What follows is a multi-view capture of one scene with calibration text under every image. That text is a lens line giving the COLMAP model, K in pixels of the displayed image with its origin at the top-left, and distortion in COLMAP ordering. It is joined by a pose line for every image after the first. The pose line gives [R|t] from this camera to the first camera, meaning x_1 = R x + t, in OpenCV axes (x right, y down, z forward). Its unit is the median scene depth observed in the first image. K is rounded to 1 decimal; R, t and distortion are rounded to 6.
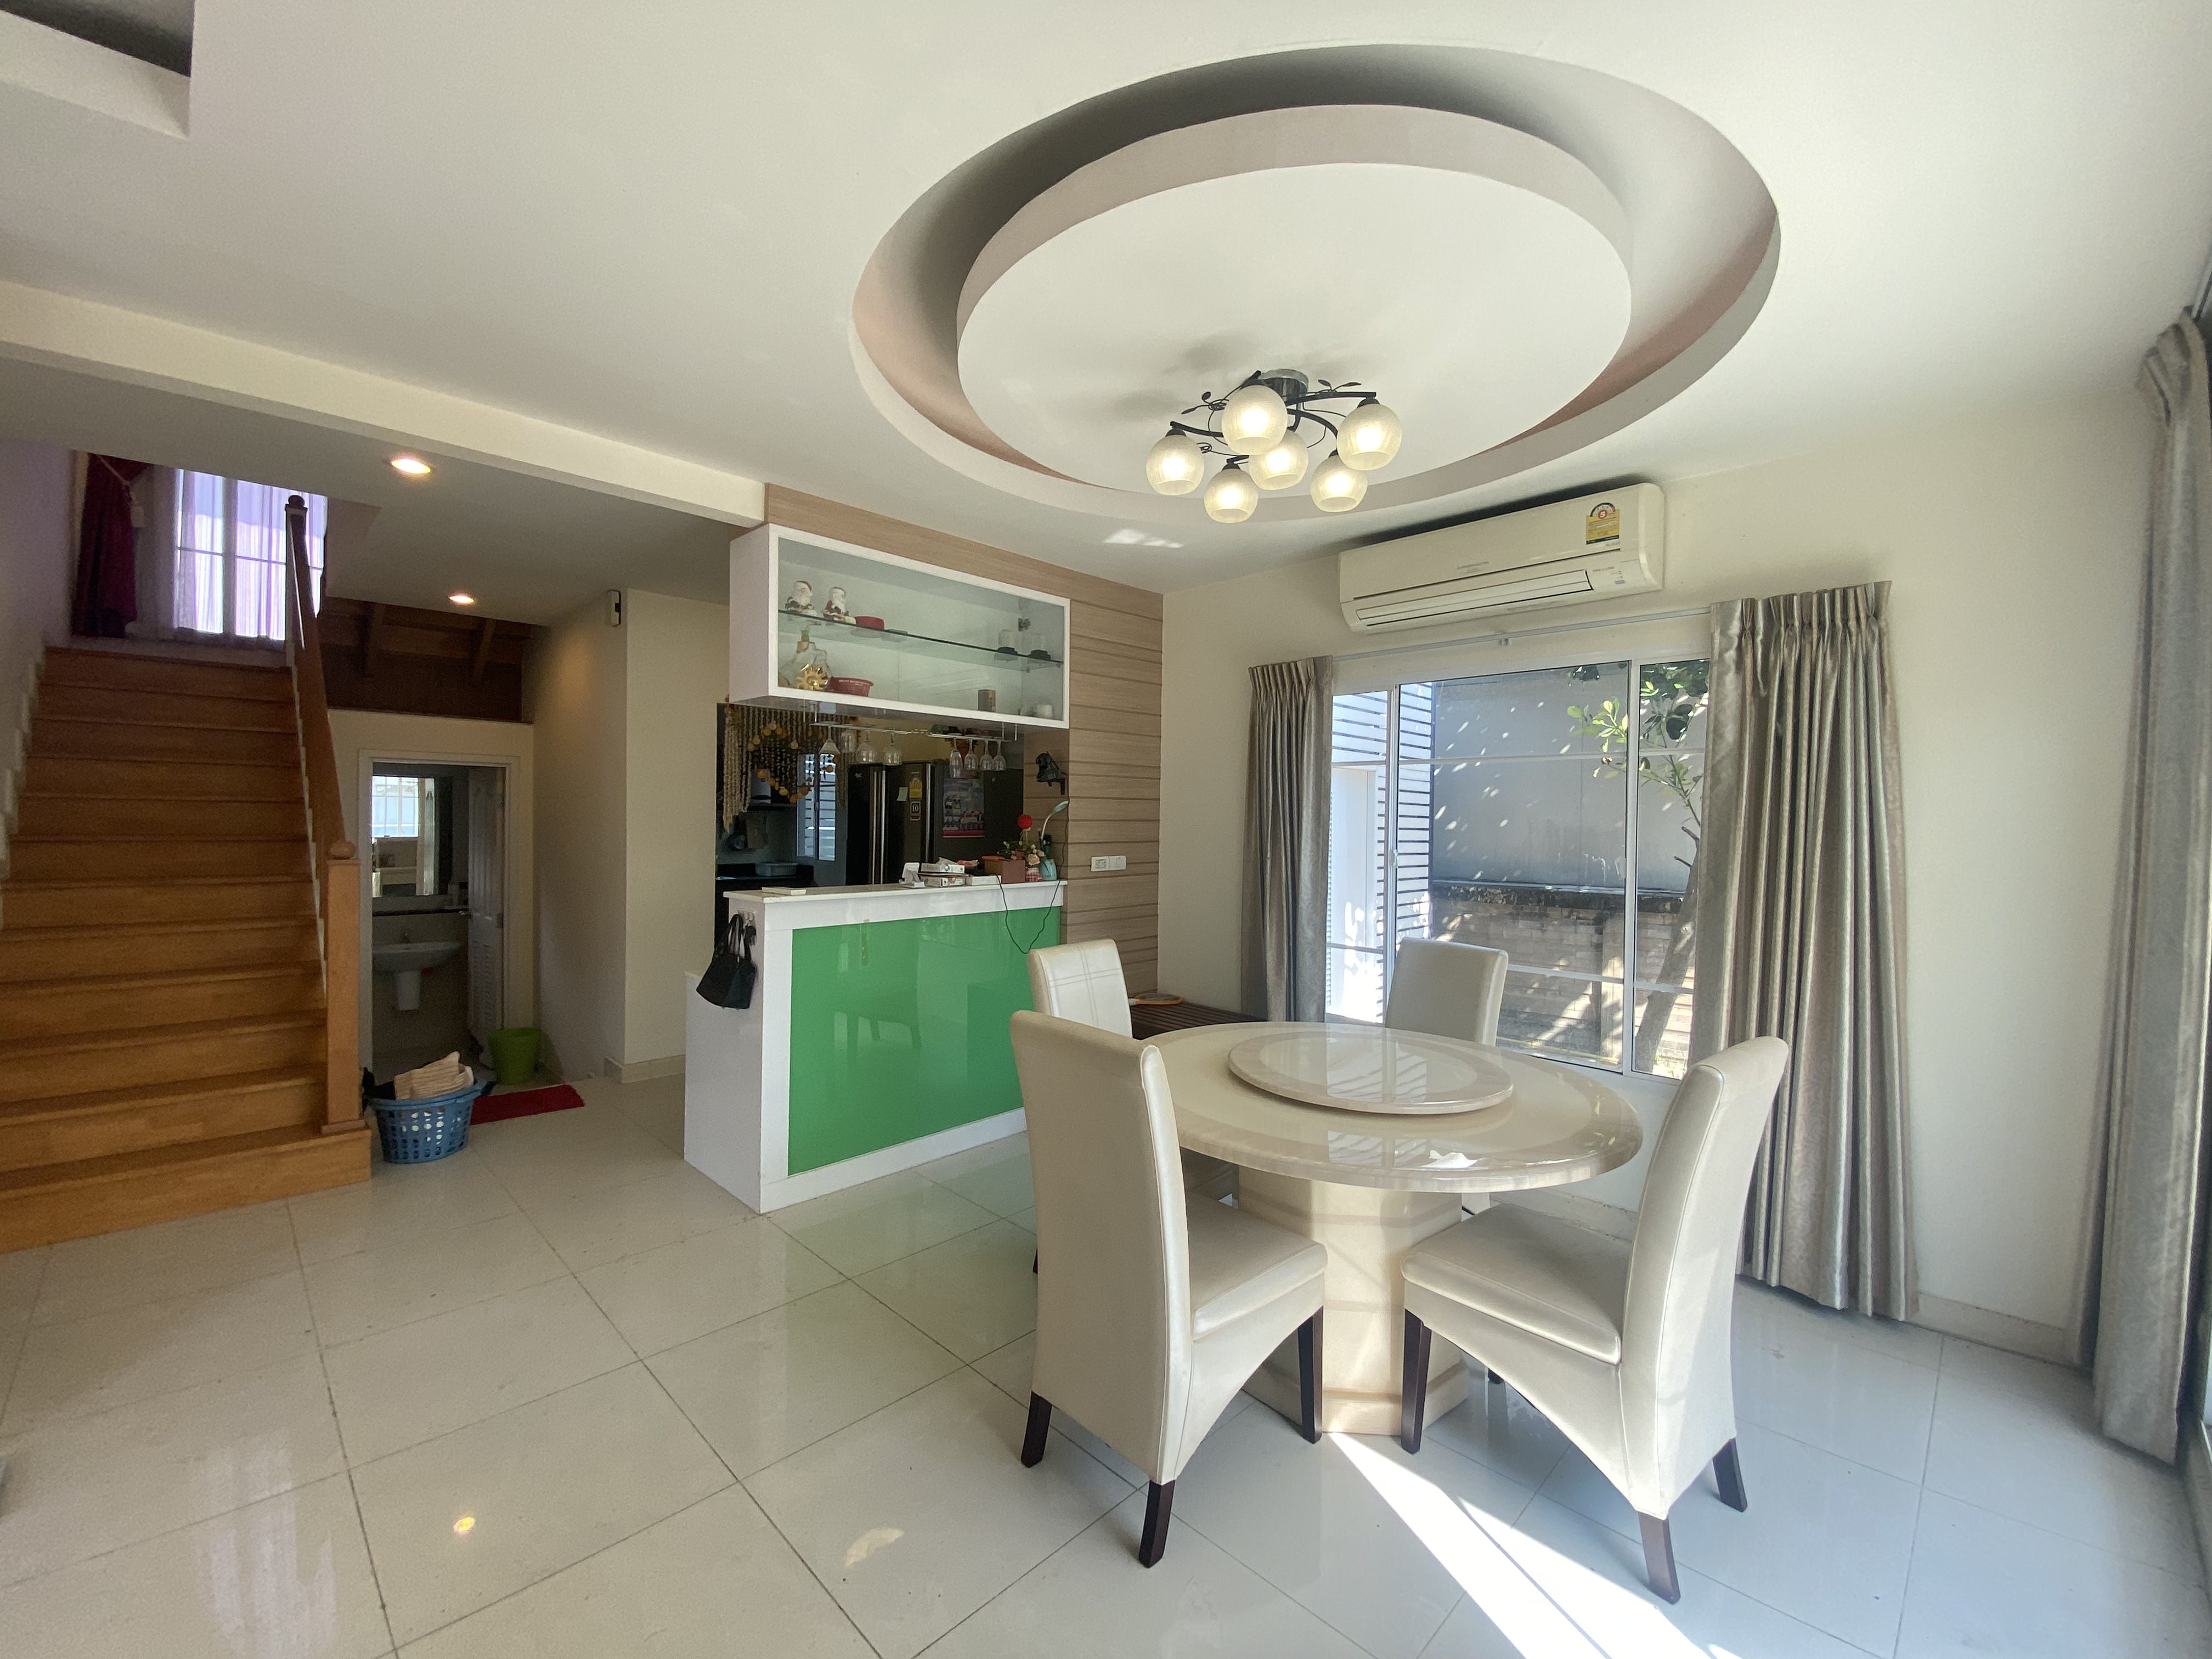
lens RADIAL K [[892.4, 0, 1103.4], [0, 892.4, 824.2], [0, 0, 1]] dist [0.026607, -0.023764]
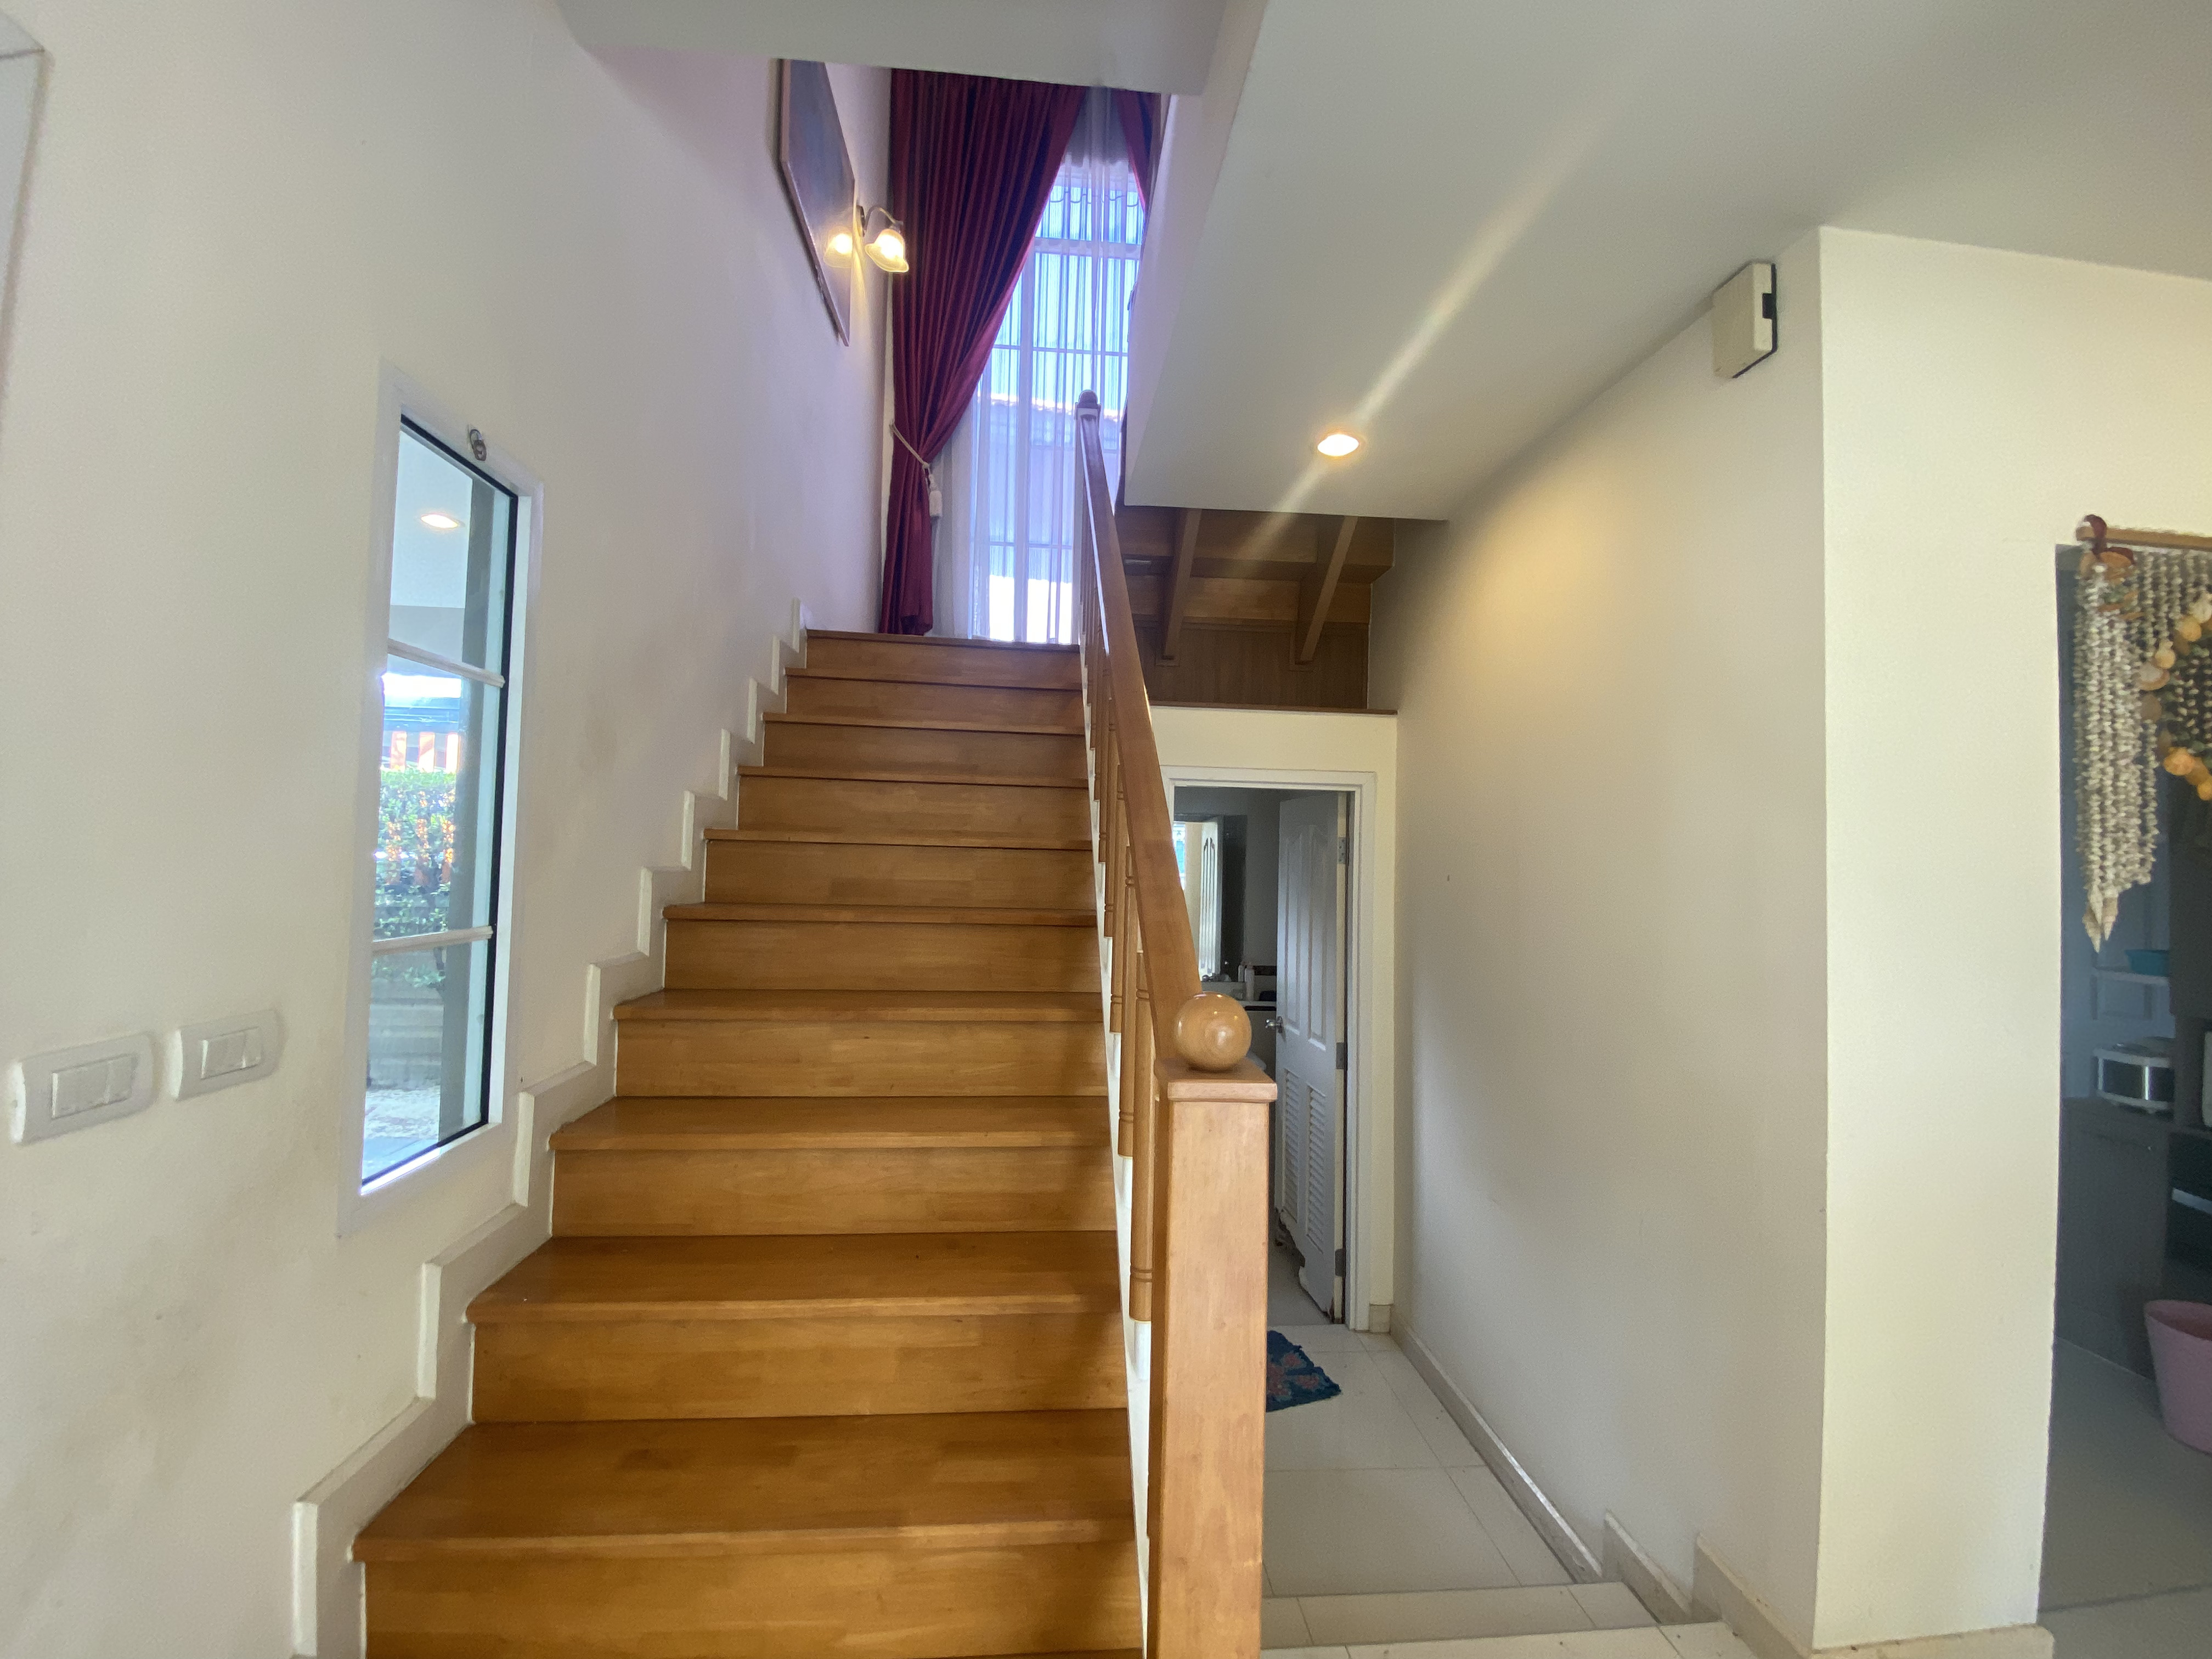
lens RADIAL K [[890.1, 0, 1102.2], [0, 890.1, 814.1], [0, 0, 1]] dist [0.024090, -0.019271]
pose [[0.759307, -0.025707, -0.650224, -0.414740], [-0.018098, 0.997999, -0.060591, -0.010919], [0.650481, 0.057775, 0.757322, 0.461593]]
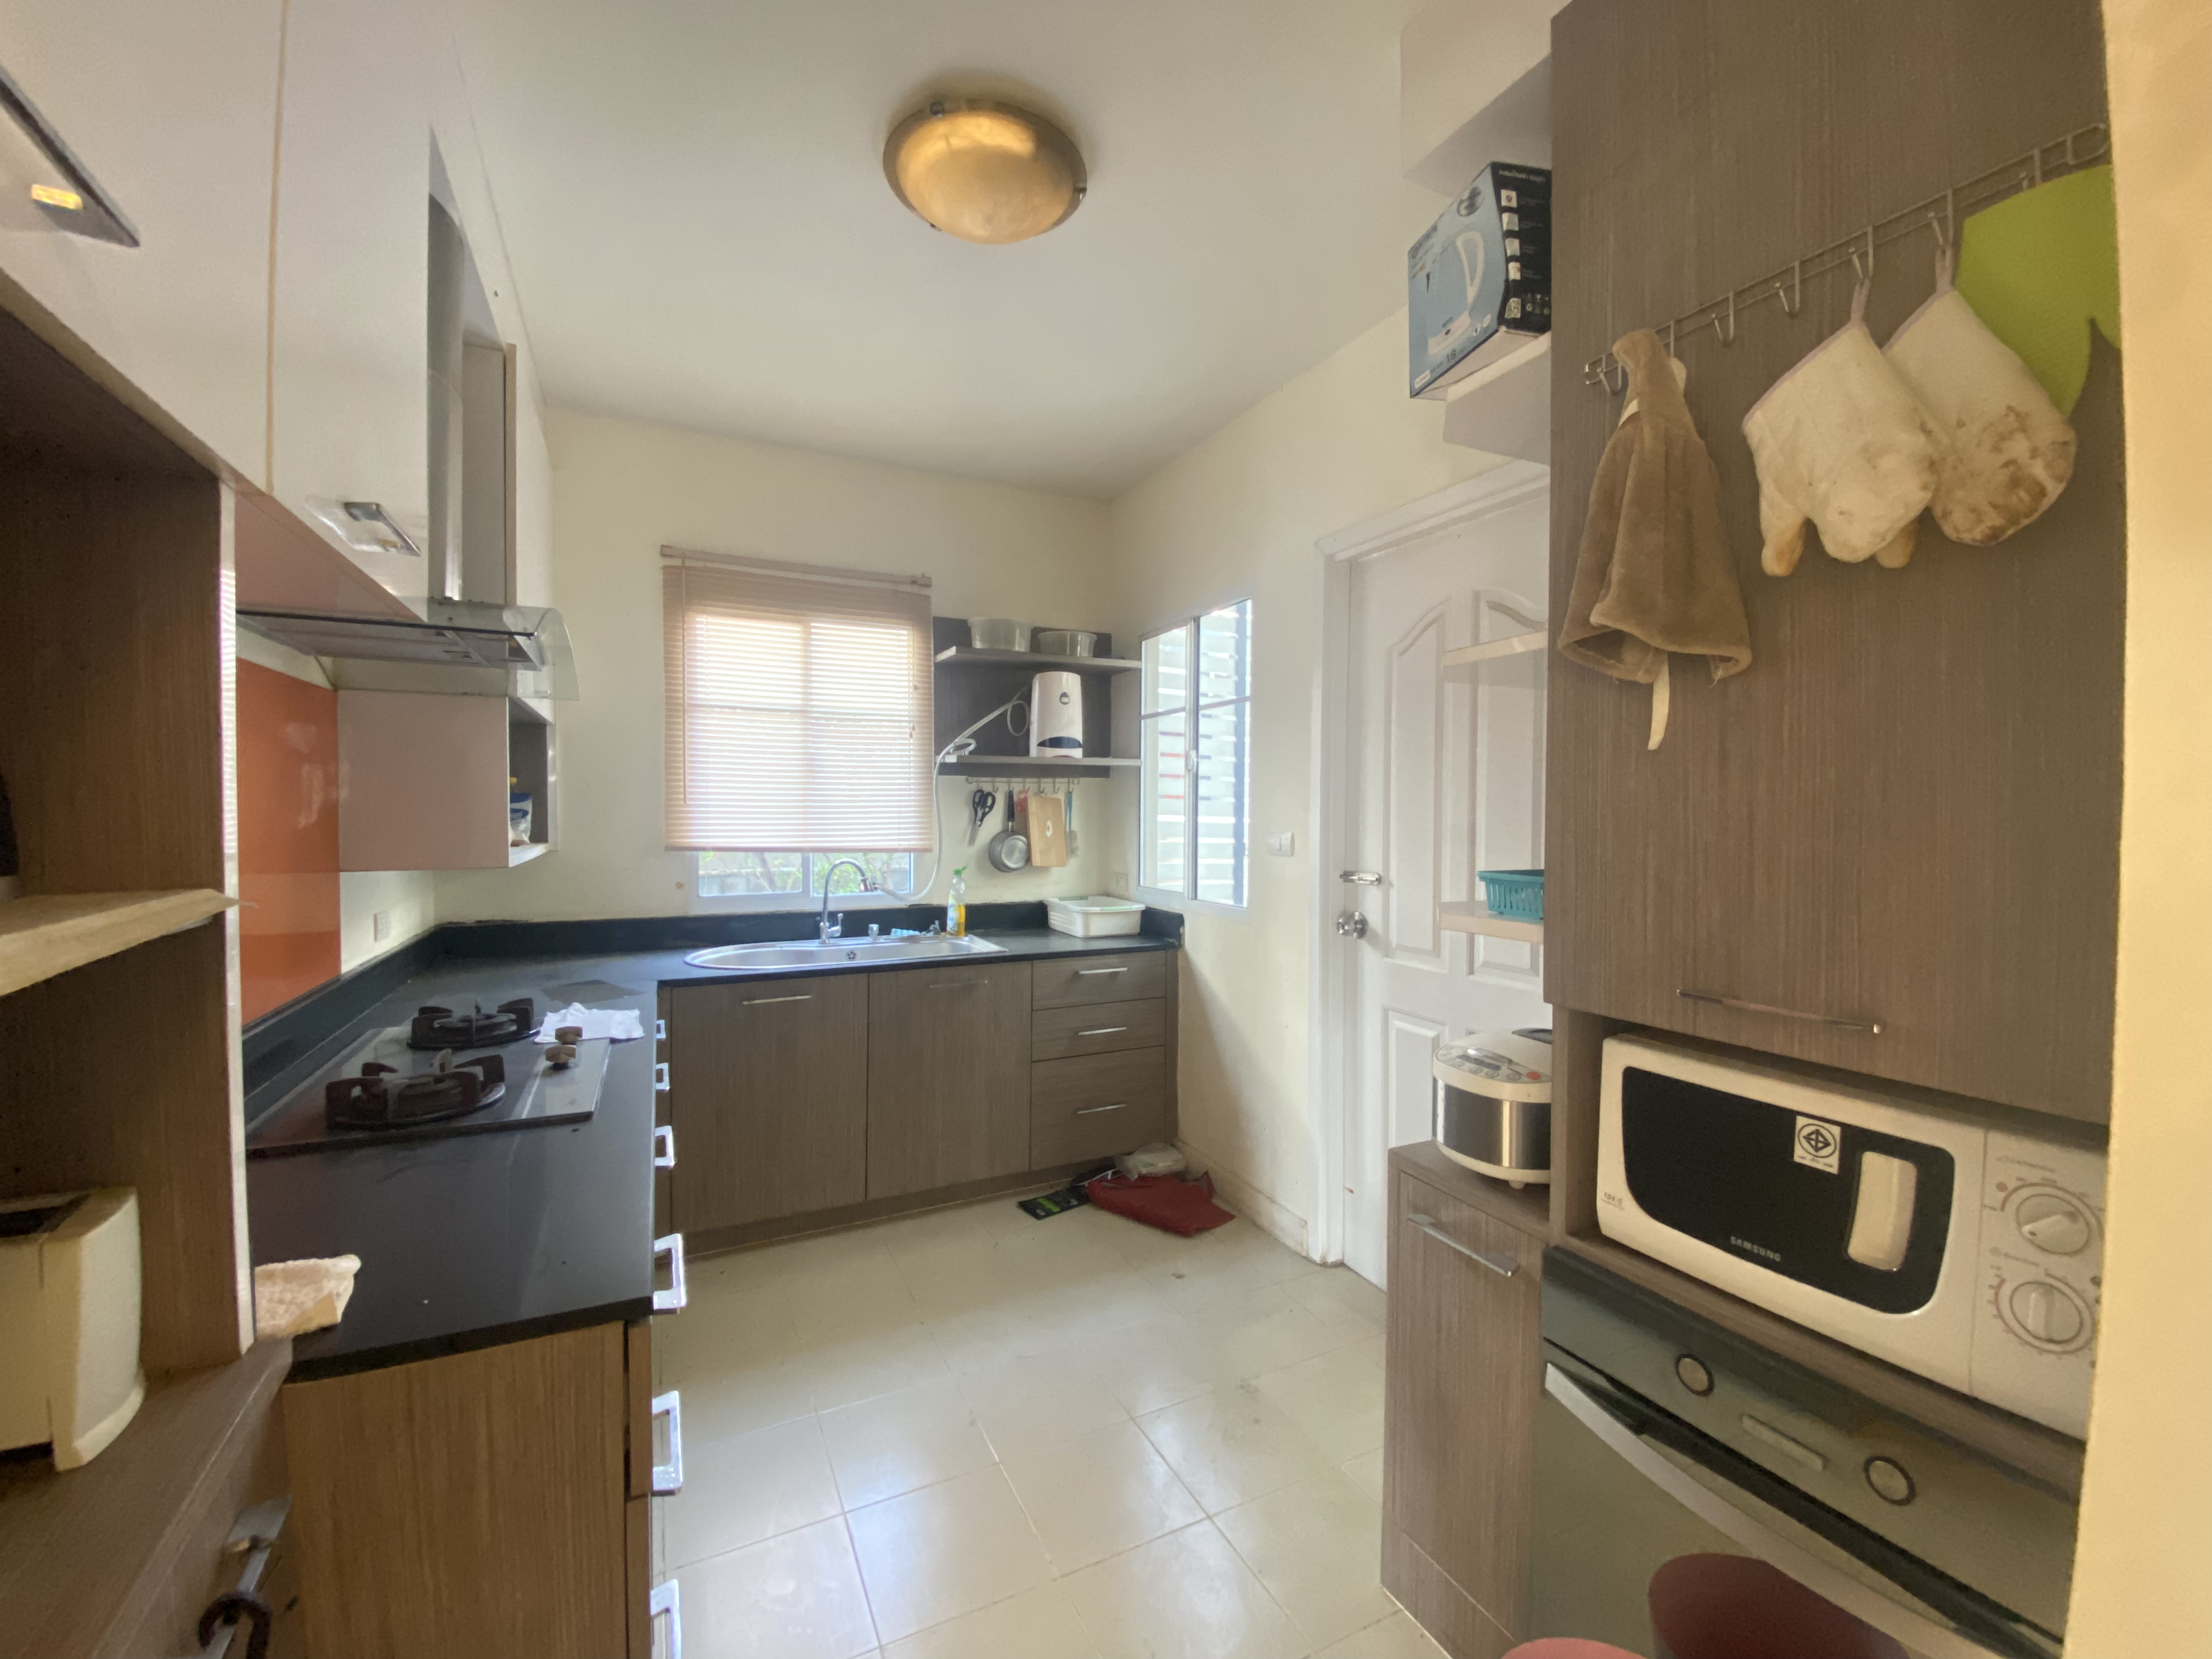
lens RADIAL K [[892.4, 0, 1103.4], [0, 892.4, 824.2], [0, 0, 1]] dist [0.026607, -0.023764]
pose [[0.946997, -0.005845, -0.321189, -0.331830], [0.008466, 0.999941, 0.006764, 0.006141], [0.321131, -0.009124, 0.946991, 0.900464]]
